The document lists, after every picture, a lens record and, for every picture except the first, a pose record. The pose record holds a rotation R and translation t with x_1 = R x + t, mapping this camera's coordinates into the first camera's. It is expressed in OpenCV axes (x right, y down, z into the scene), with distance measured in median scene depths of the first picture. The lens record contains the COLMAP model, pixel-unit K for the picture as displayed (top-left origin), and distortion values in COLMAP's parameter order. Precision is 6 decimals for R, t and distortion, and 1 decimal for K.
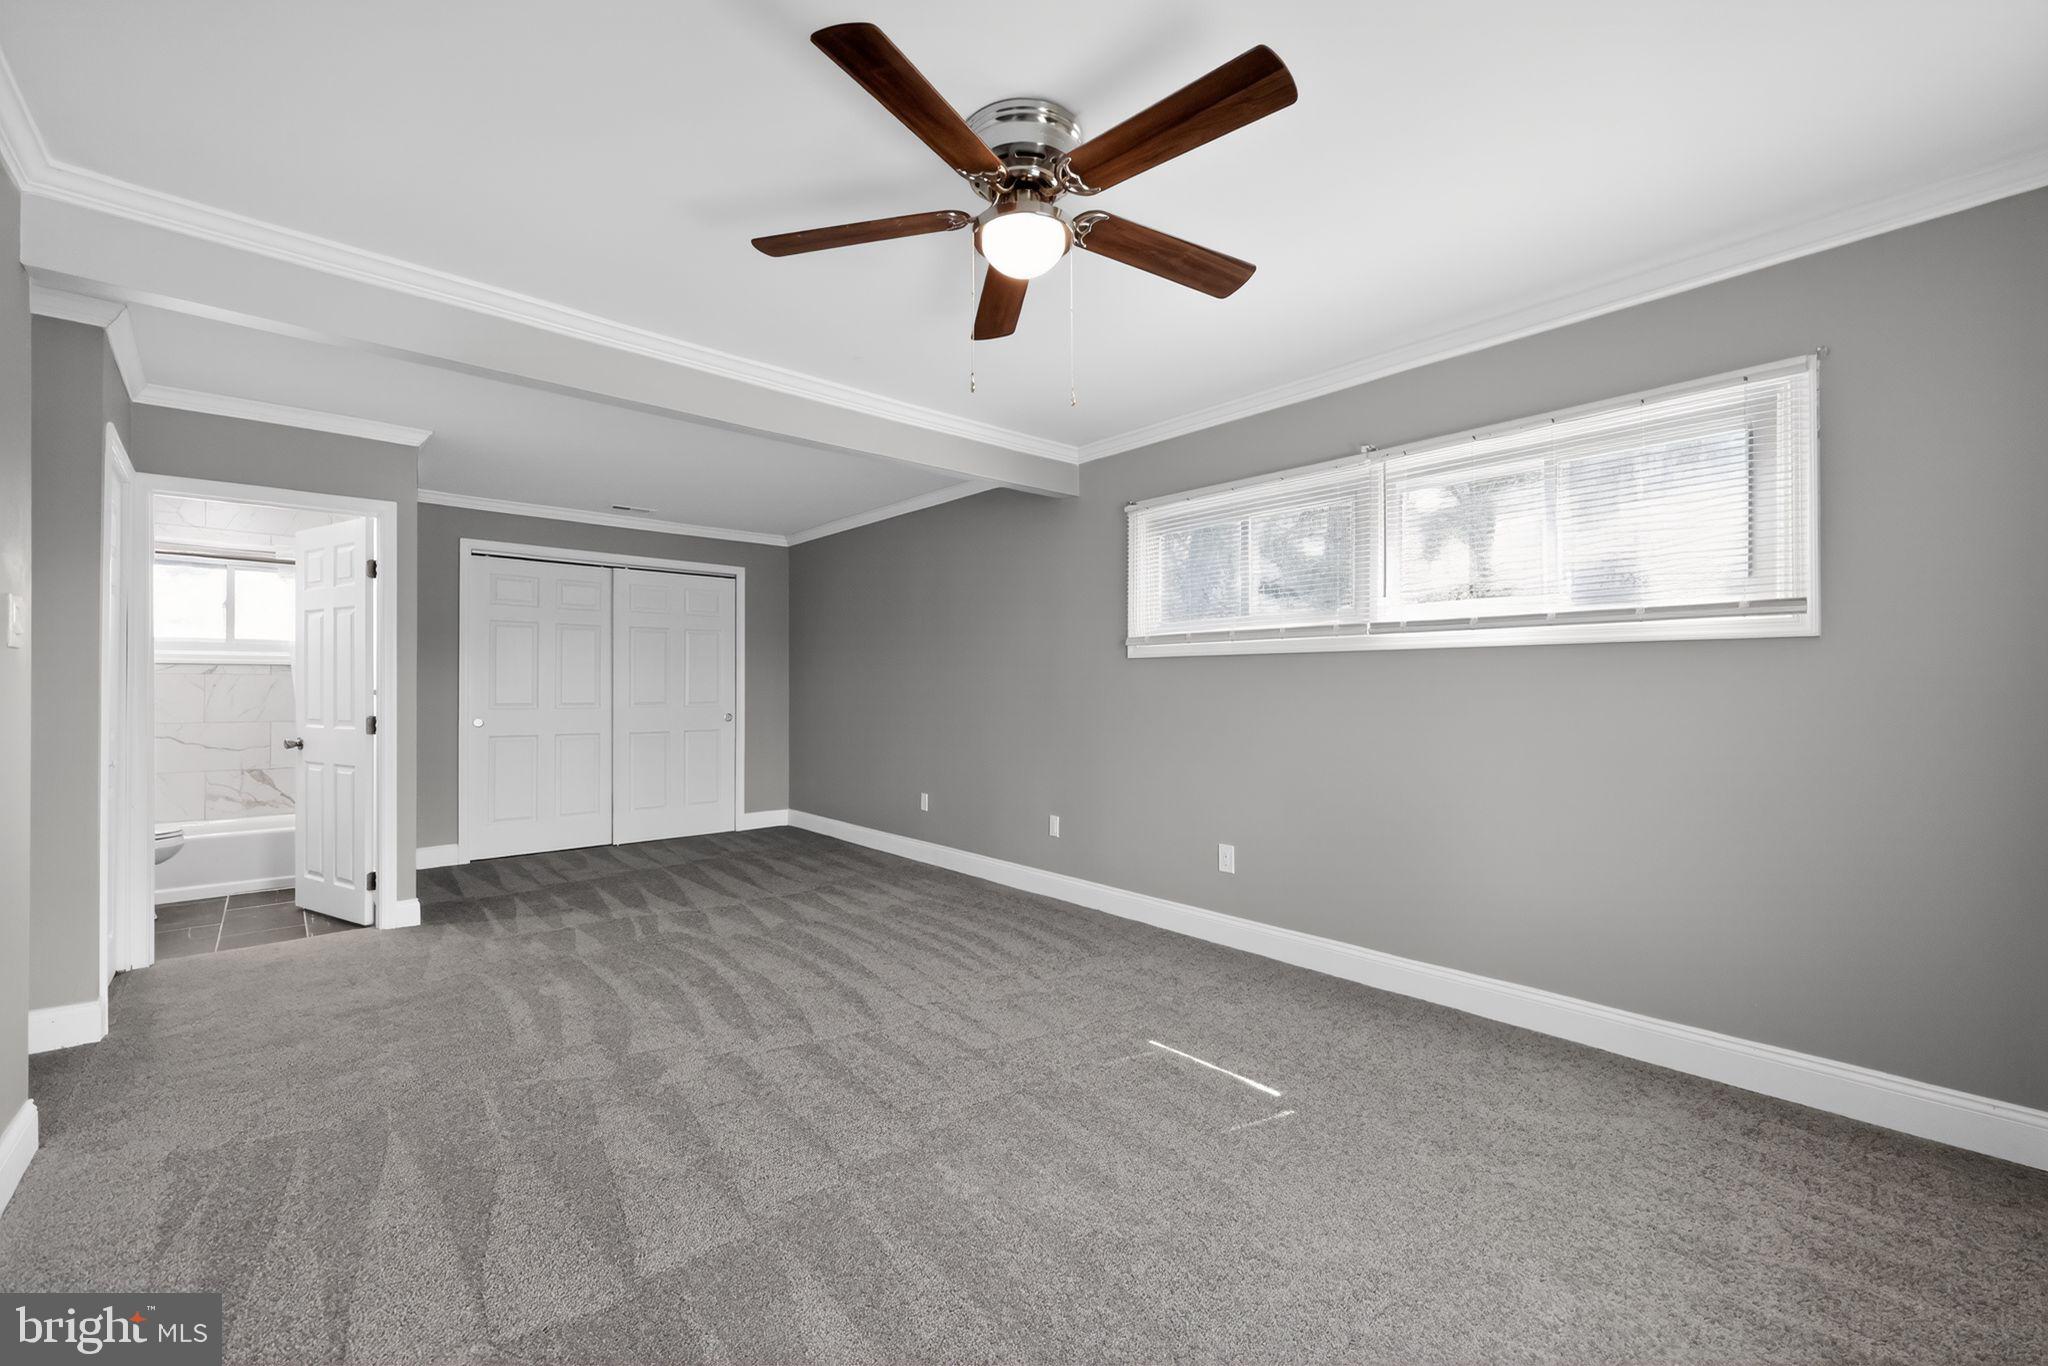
lens RADIAL K [[821.8, 0, 1010.0], [0, 821.8, 690.5], [0, 0, 1]] dist [0.000562, -0.000139]
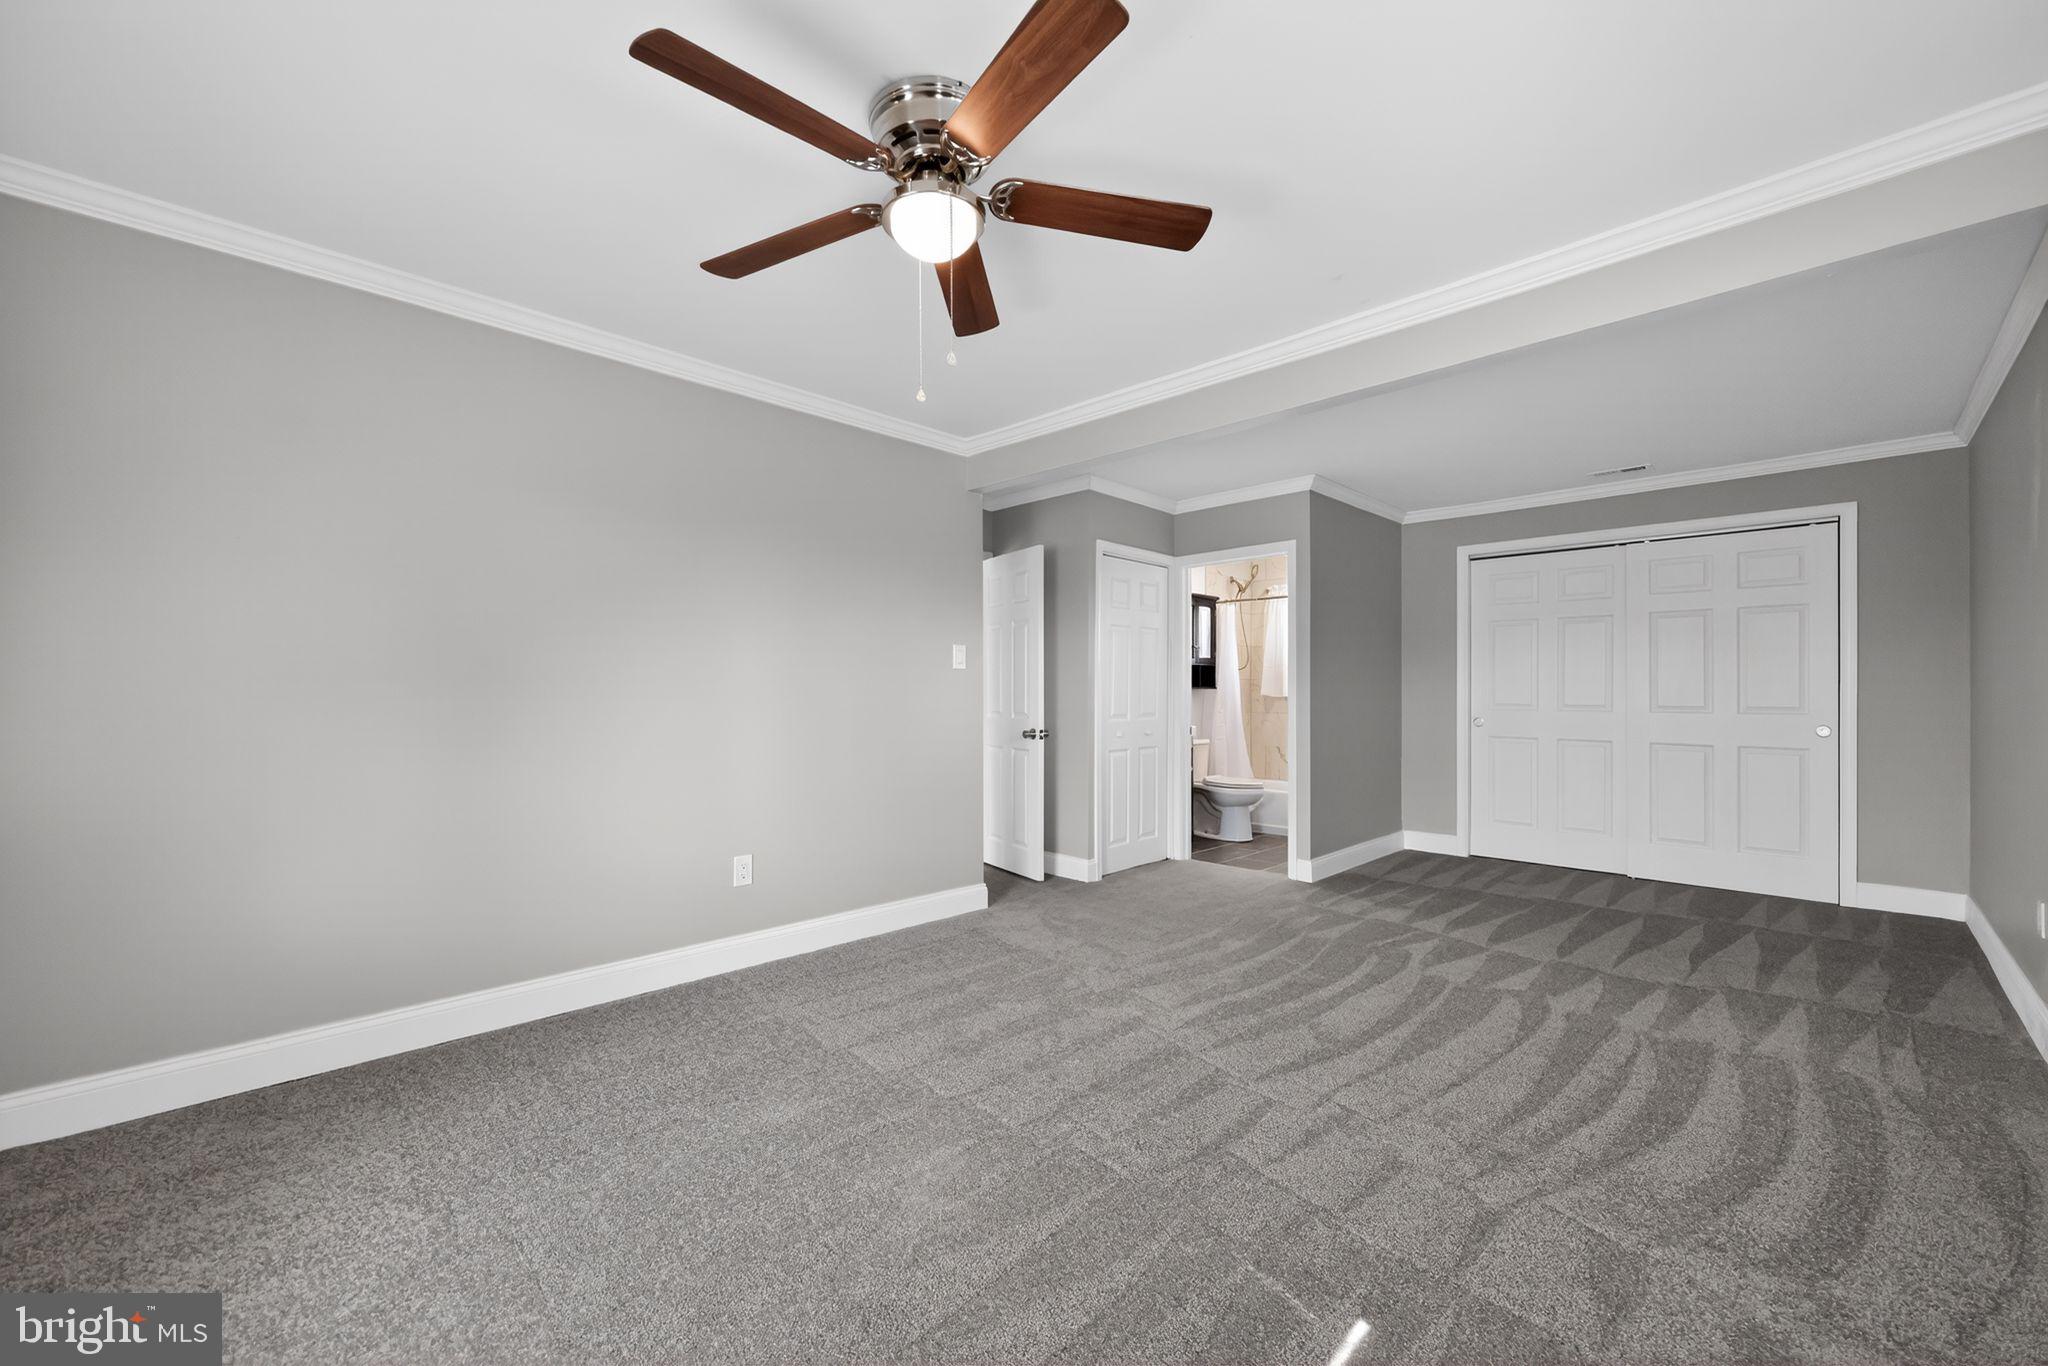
lens RADIAL K [[821.8, 0, 1010.0], [0, 821.8, 690.5], [0, 0, 1]] dist [0.000562, -0.000139]
pose [[0.055450, -0.001996, -0.998459, 0.489360], [-0.003084, 0.999993, -0.002170, 0.004972], [0.998457, 0.003200, 0.055444, 0.508782]]
